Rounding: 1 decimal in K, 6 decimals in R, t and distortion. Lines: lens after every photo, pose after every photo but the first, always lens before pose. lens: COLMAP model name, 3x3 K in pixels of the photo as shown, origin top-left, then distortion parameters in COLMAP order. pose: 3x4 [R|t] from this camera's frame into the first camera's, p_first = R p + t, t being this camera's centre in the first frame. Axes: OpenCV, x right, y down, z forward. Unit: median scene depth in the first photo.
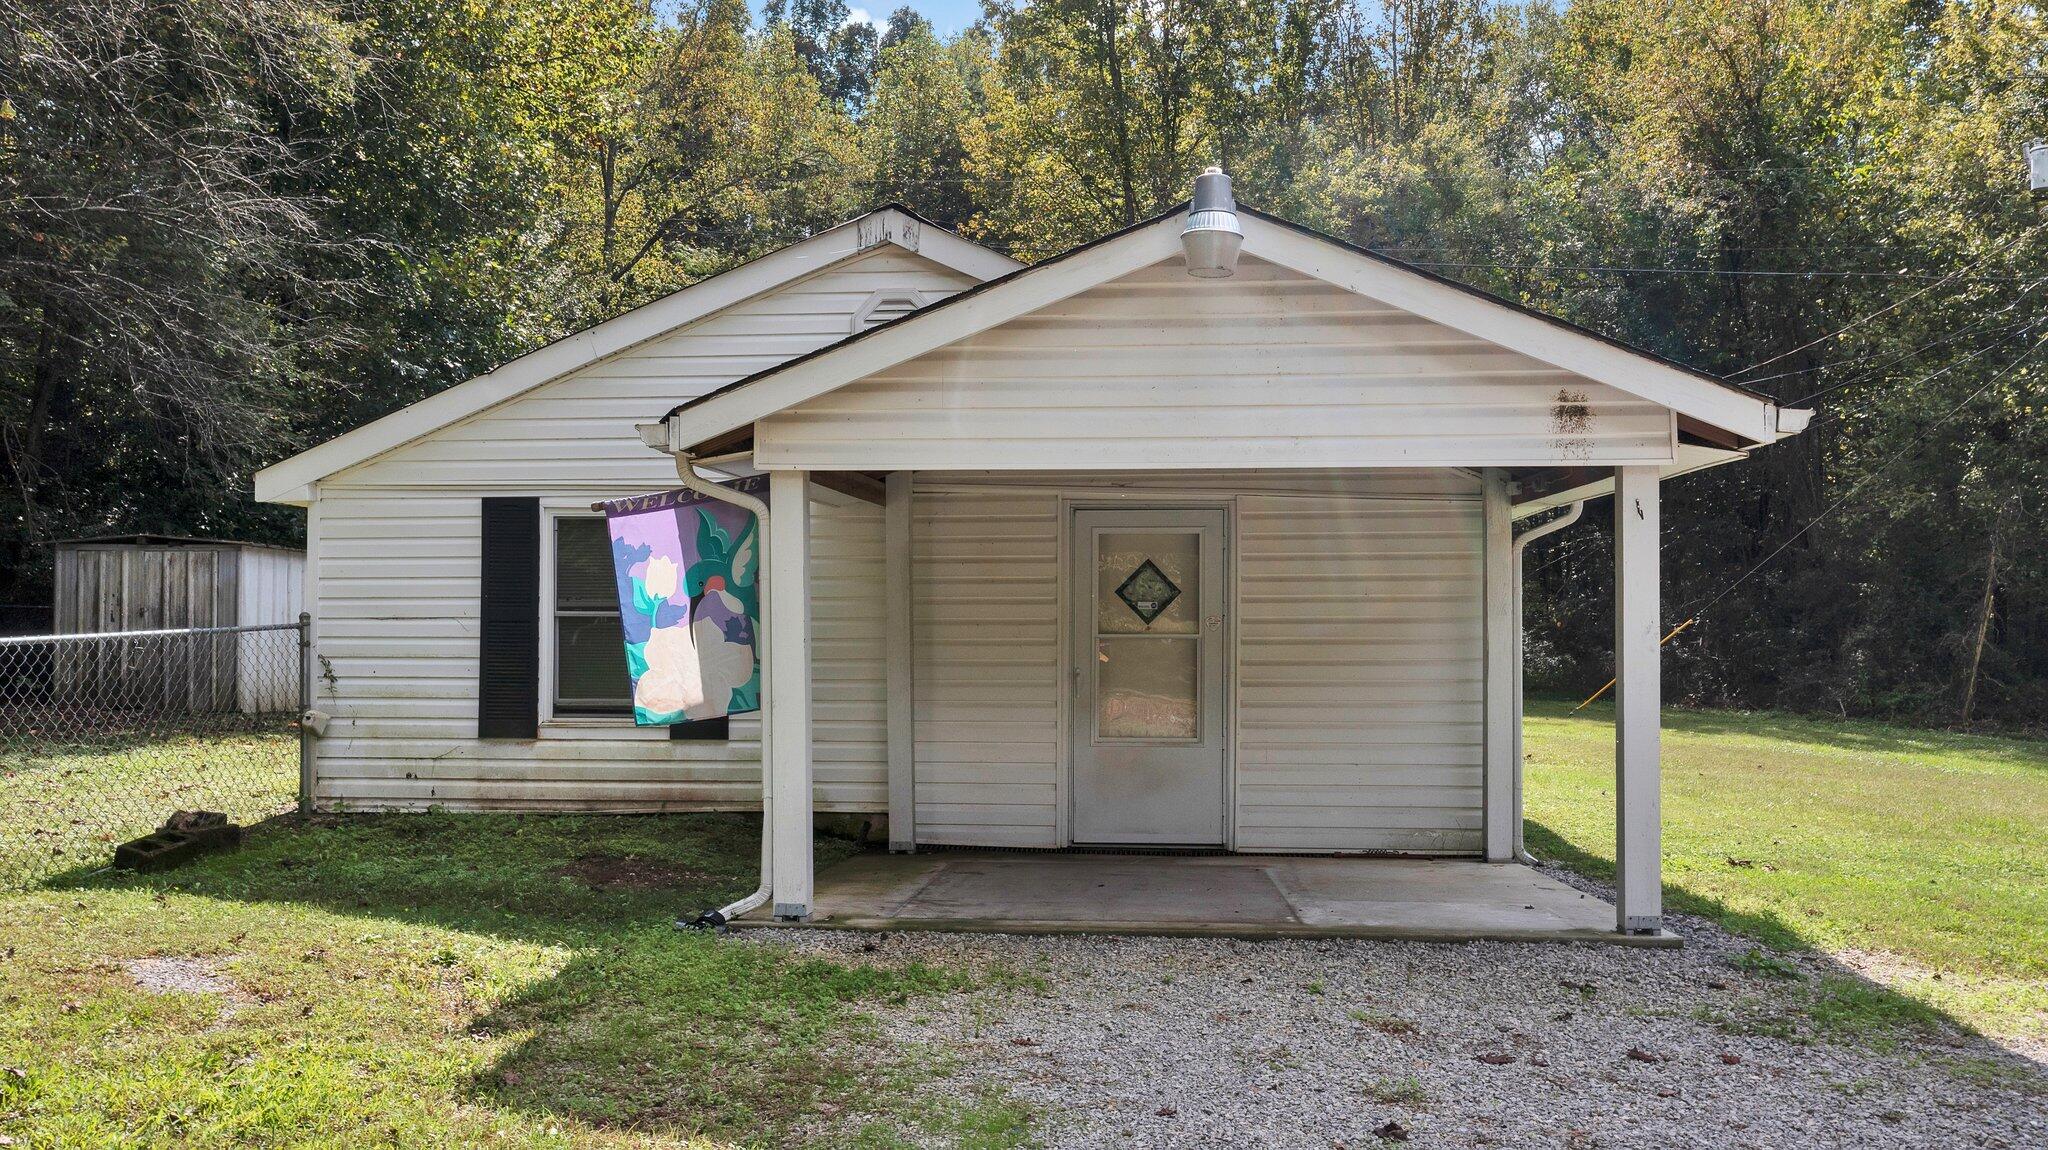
lens RADIAL K [[1617.7, 0, 1020.4], [0, 1617.7, 581.8], [0, 0, 1]] dist [-0.009846, -0.009506]
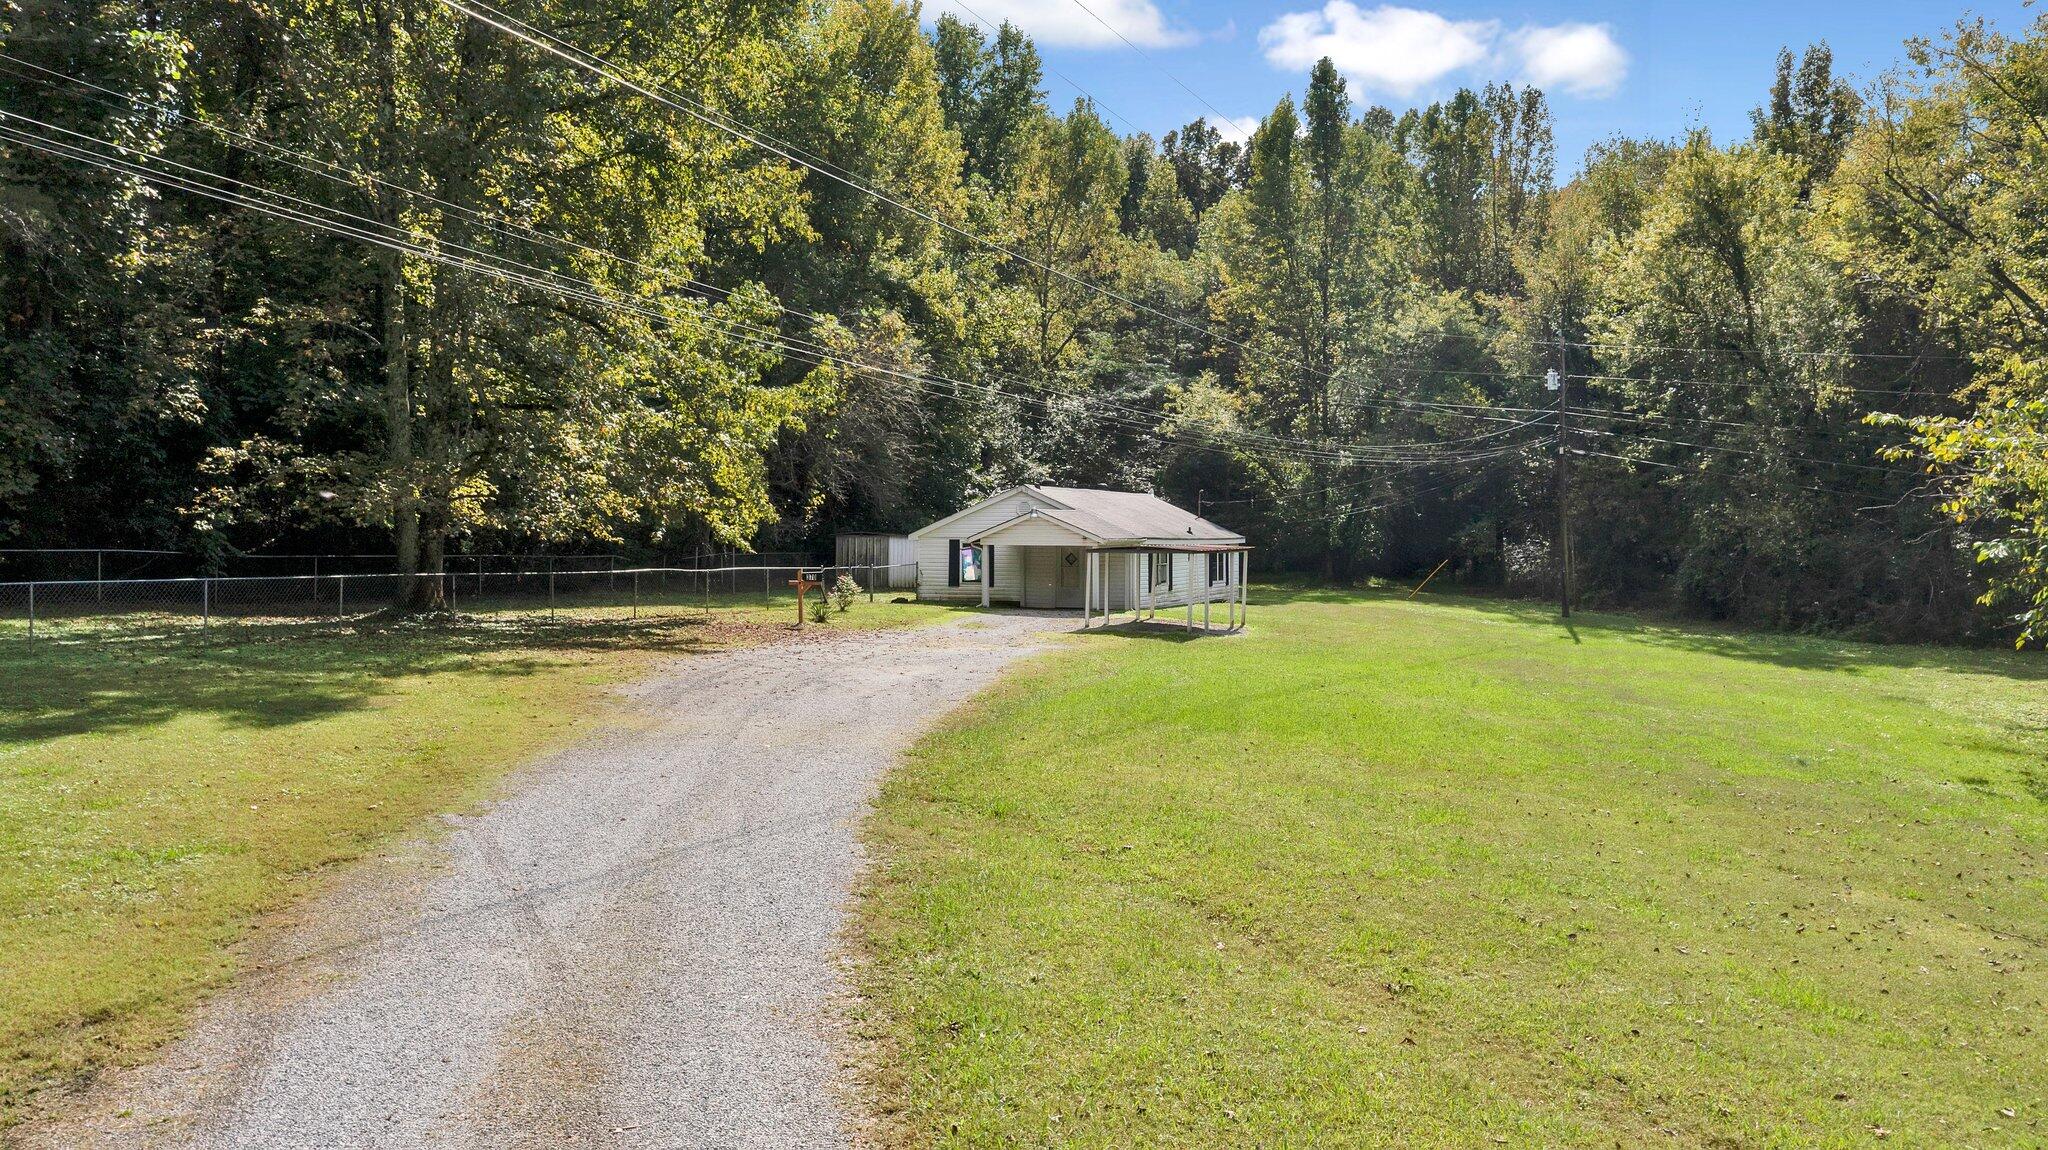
lens RADIAL K [[1617.7, 0, 1020.1], [0, 1617.7, 571.7], [0, 0, 1]] dist [-0.009846, -0.009506]
pose [[0.951012, 0.014020, -0.308835, 0.874927], [-0.000859, 0.999087, 0.042709, -0.100800], [0.309152, -0.040352, 0.950156, -2.275561]]
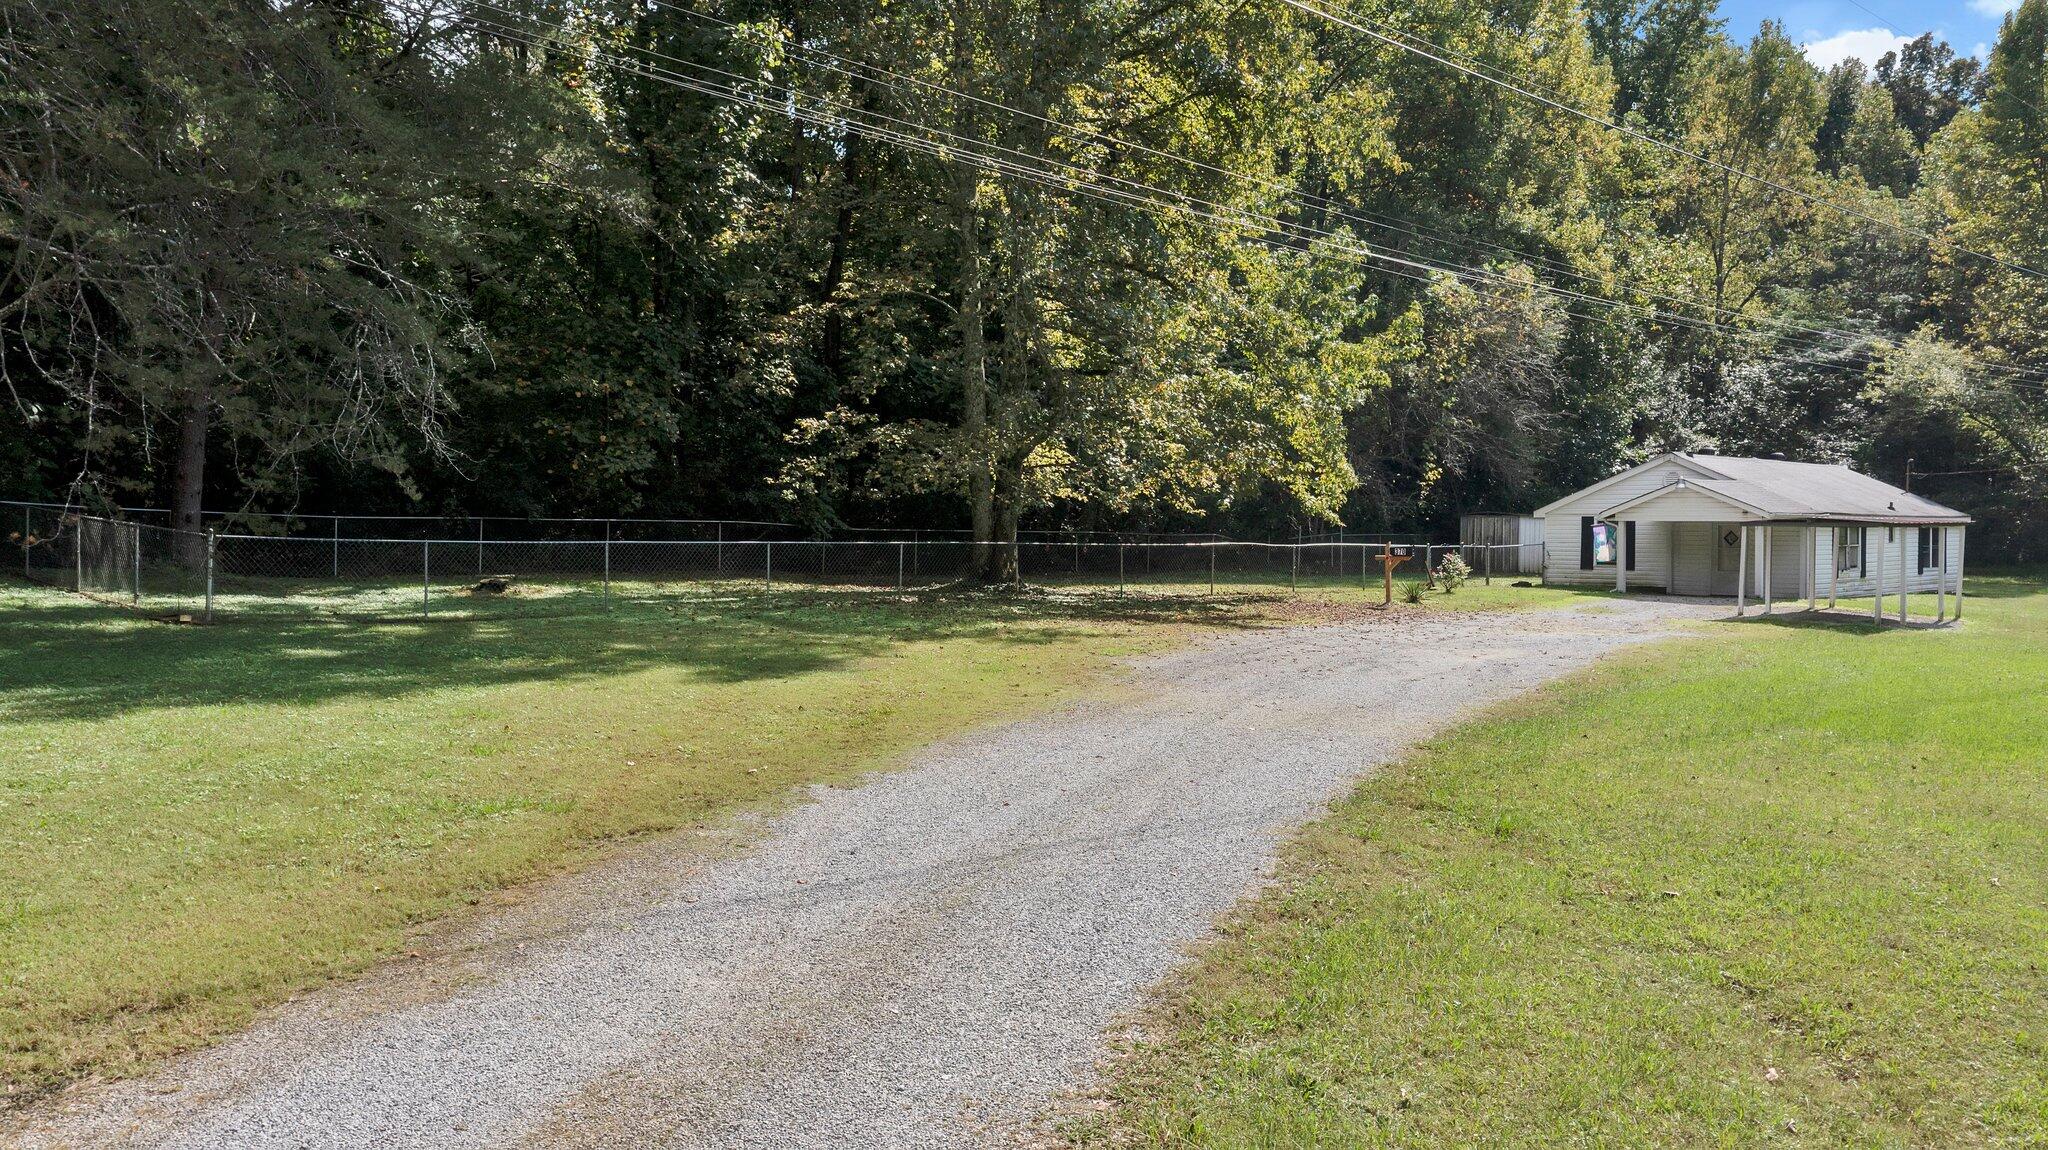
lens RADIAL K [[1614.1, 0, 1010.6], [0, 1614.1, 572.8], [0, 0, 1]] dist [-0.022828, 0.021267]
pose [[0.748758, 0.024320, -0.662398, 0.870814], [0.007409, 0.998957, 0.045051, -0.065063], [0.662802, -0.038640, 0.747797, -2.054898]]
